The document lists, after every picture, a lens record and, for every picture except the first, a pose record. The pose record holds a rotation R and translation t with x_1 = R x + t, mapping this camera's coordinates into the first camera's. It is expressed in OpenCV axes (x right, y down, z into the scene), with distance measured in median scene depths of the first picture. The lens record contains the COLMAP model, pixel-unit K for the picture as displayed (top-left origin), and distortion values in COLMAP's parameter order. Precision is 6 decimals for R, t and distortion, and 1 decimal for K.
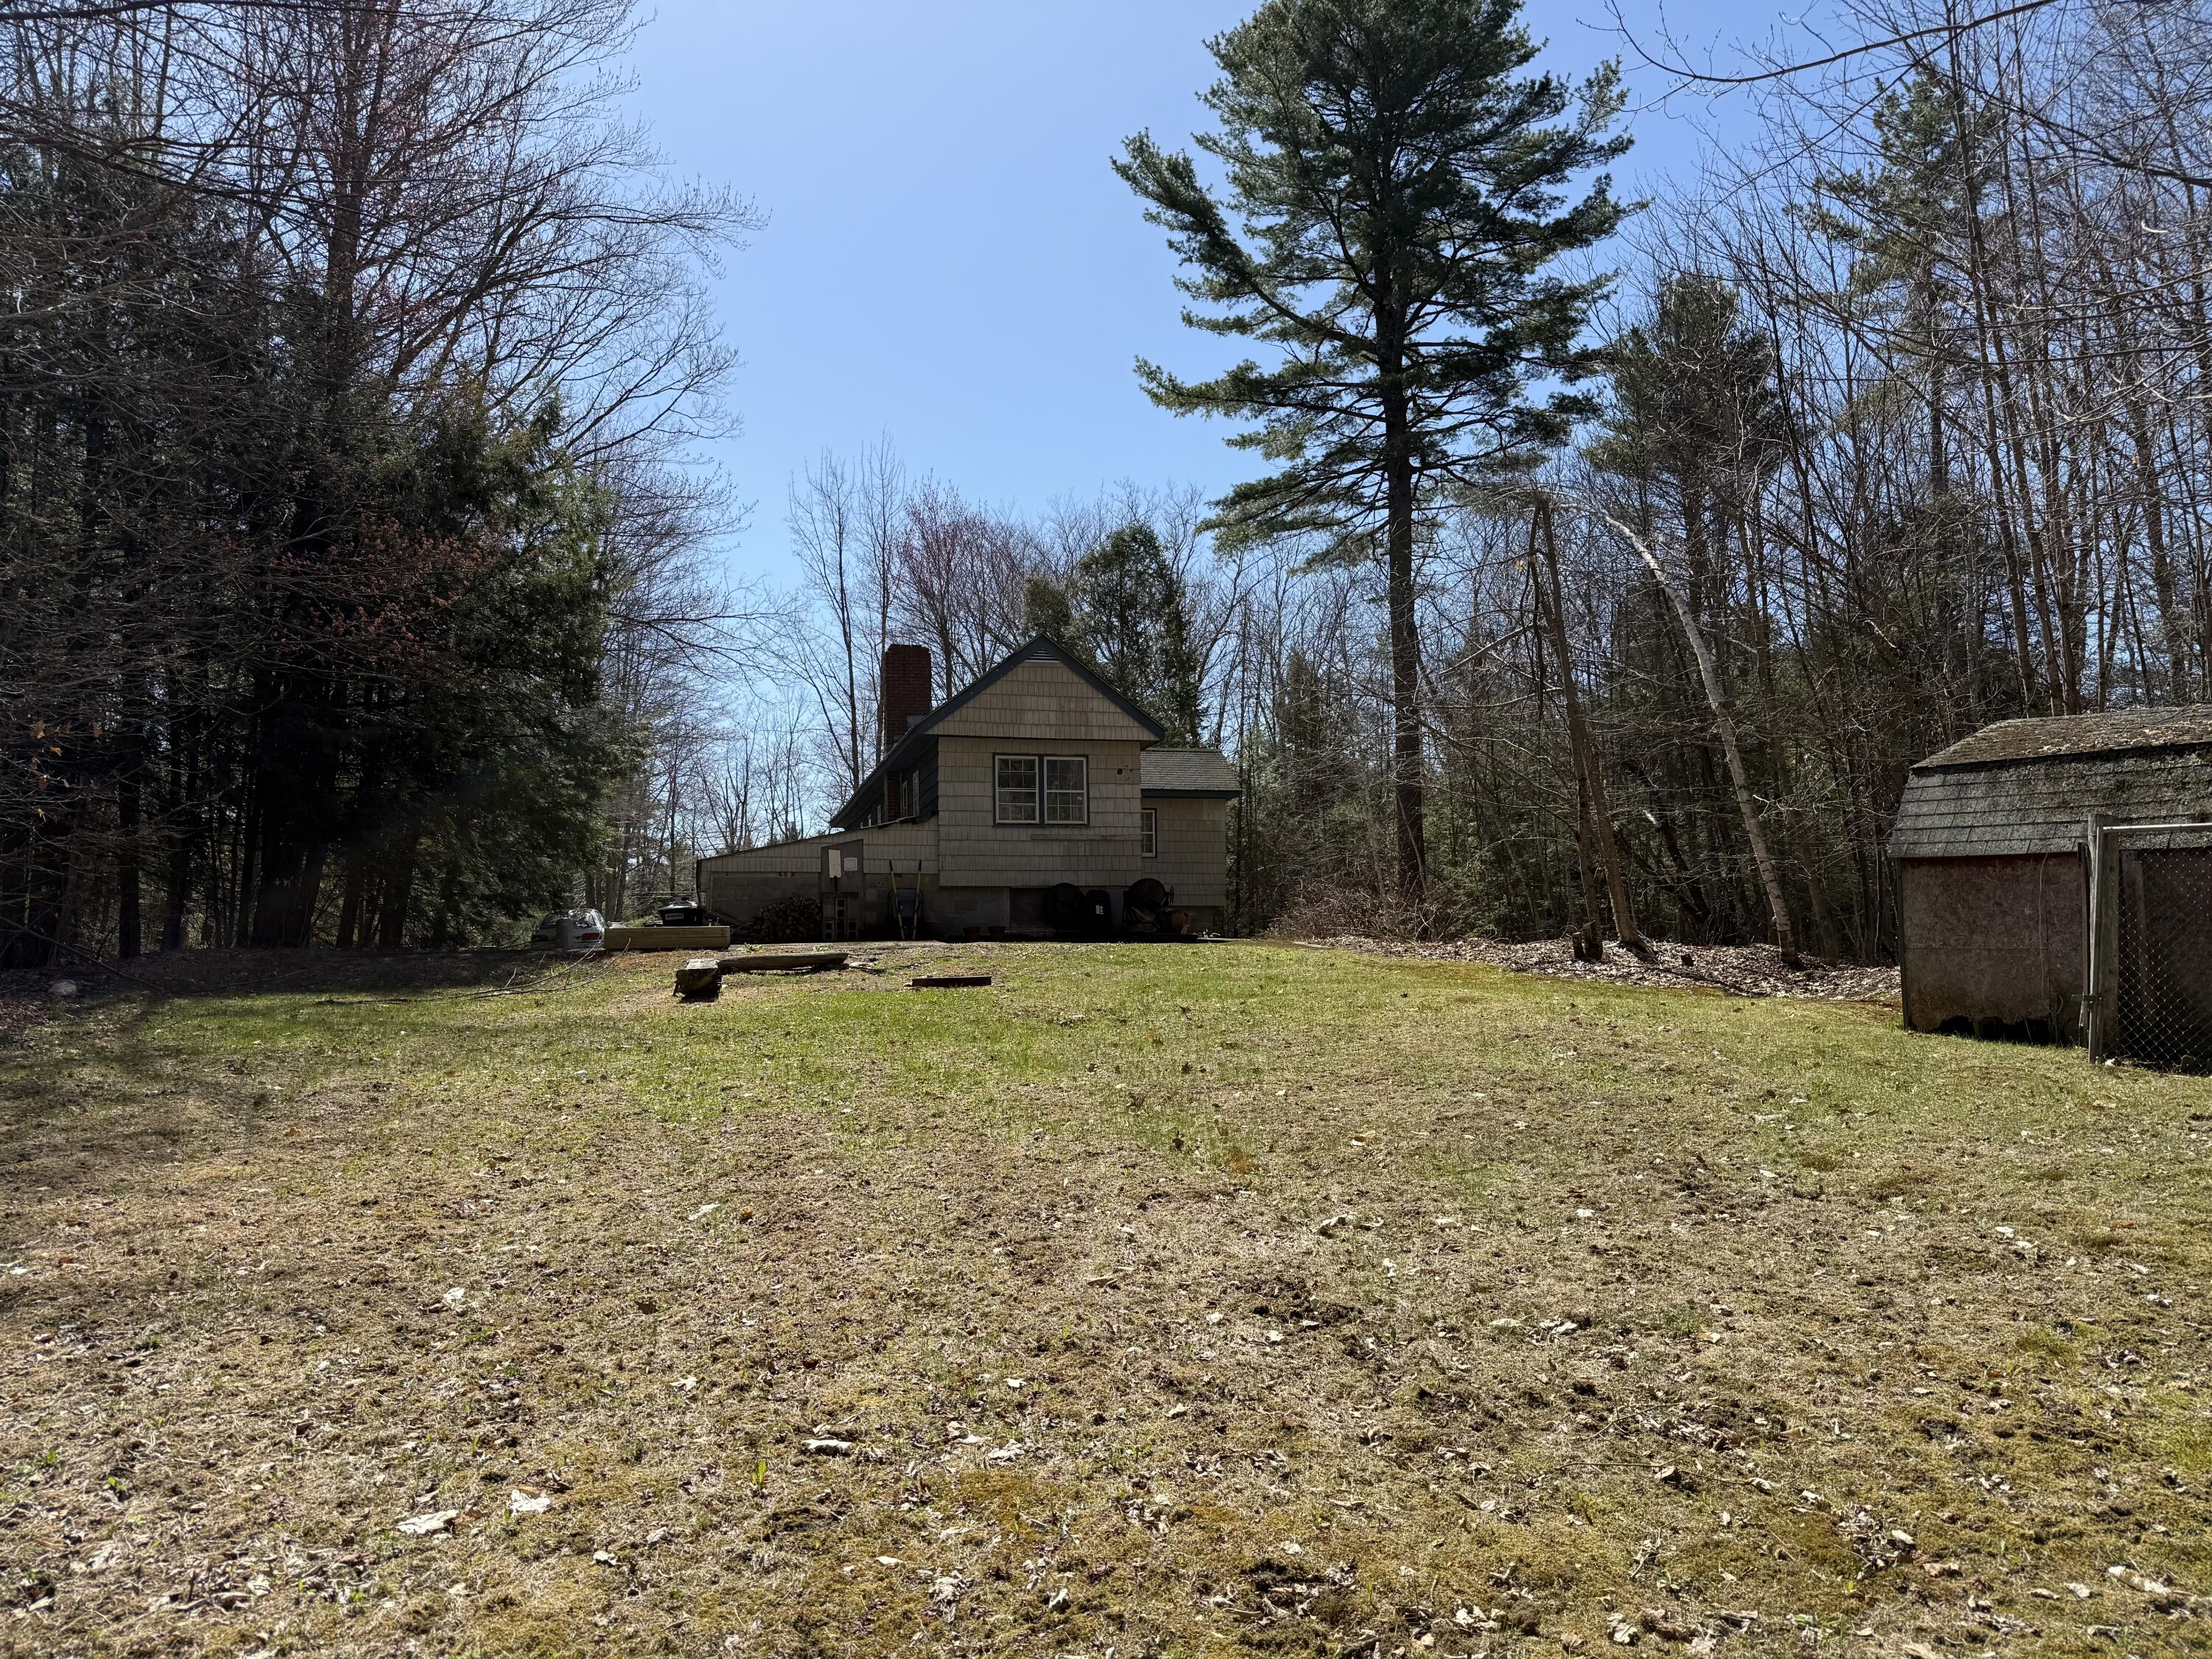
lens RADIAL K [[1534.4, 0, 1101.3], [0, 1534.4, 796.3], [0, 0, 1]] dist [0.107920, -0.178220]
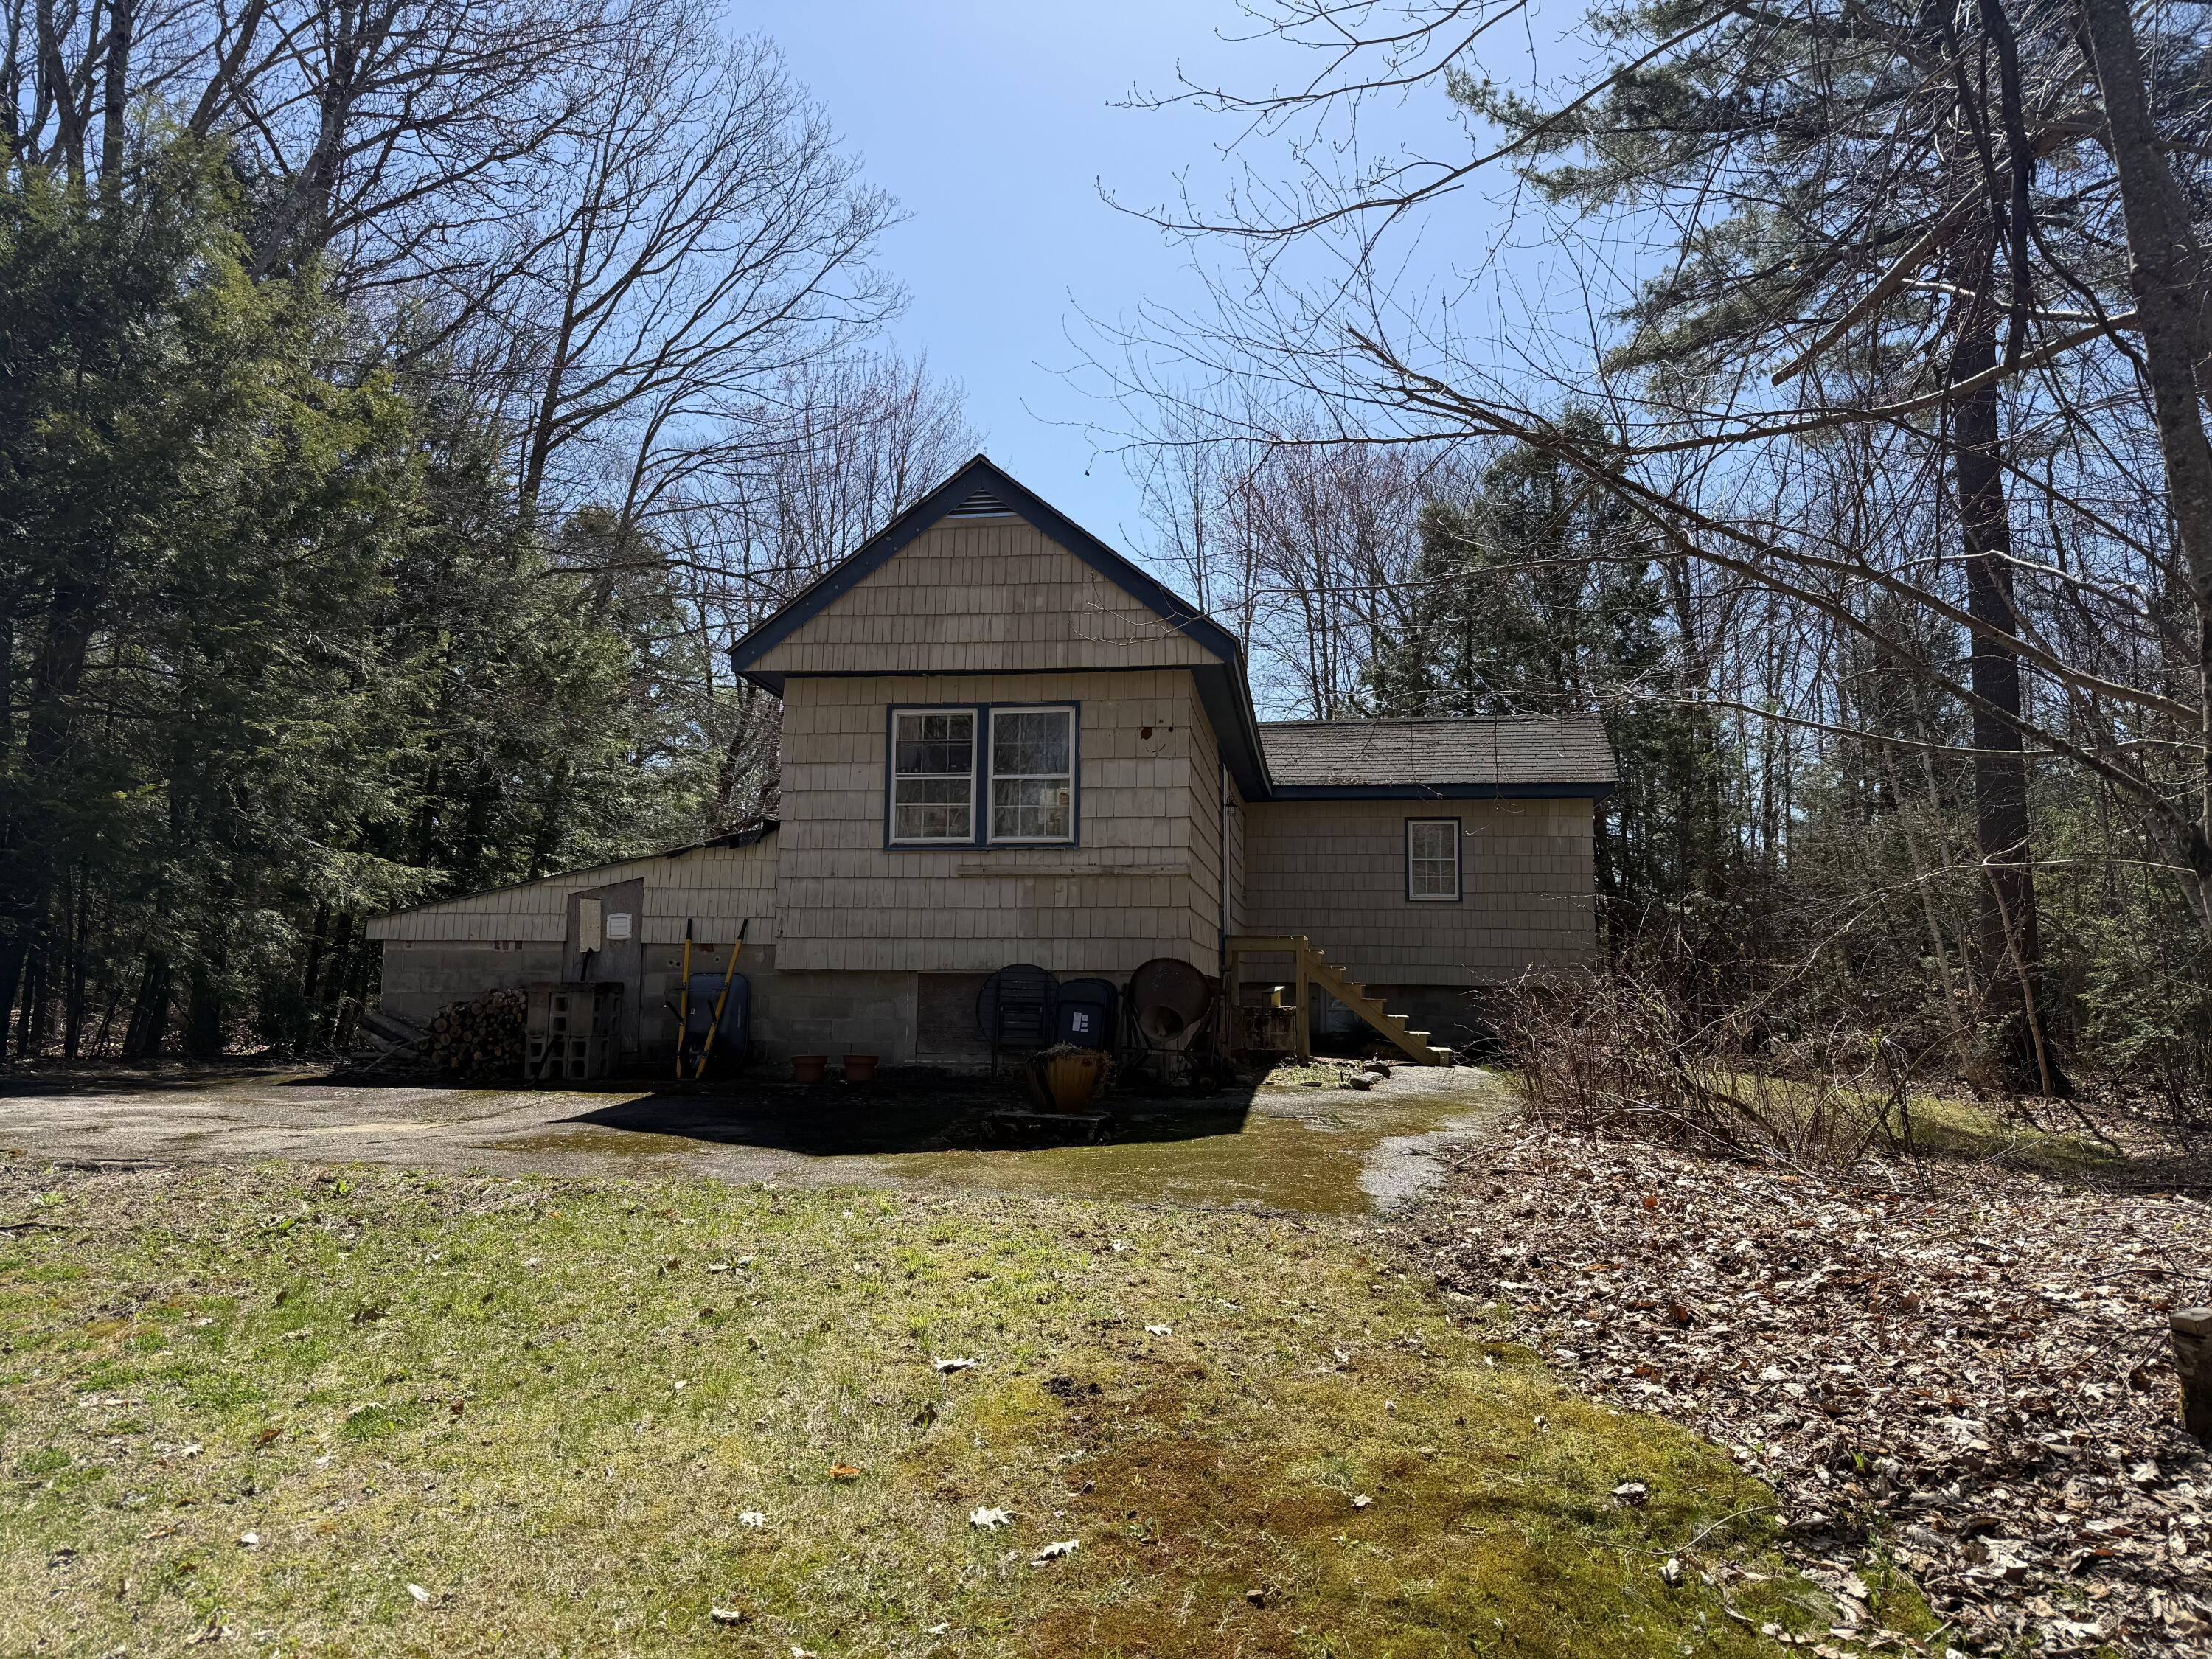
lens RADIAL K [[1535.3, 0, 1103.8], [0, 1535.3, 909.5], [0, 0, 1]] dist [-0.033462, 0.002808]
pose [[0.920045, -0.001874, -0.391808, 0.128158], [0.021603, 0.998710, 0.045952, 0.011671], [0.391217, -0.050742, 0.918899, 0.380895]]
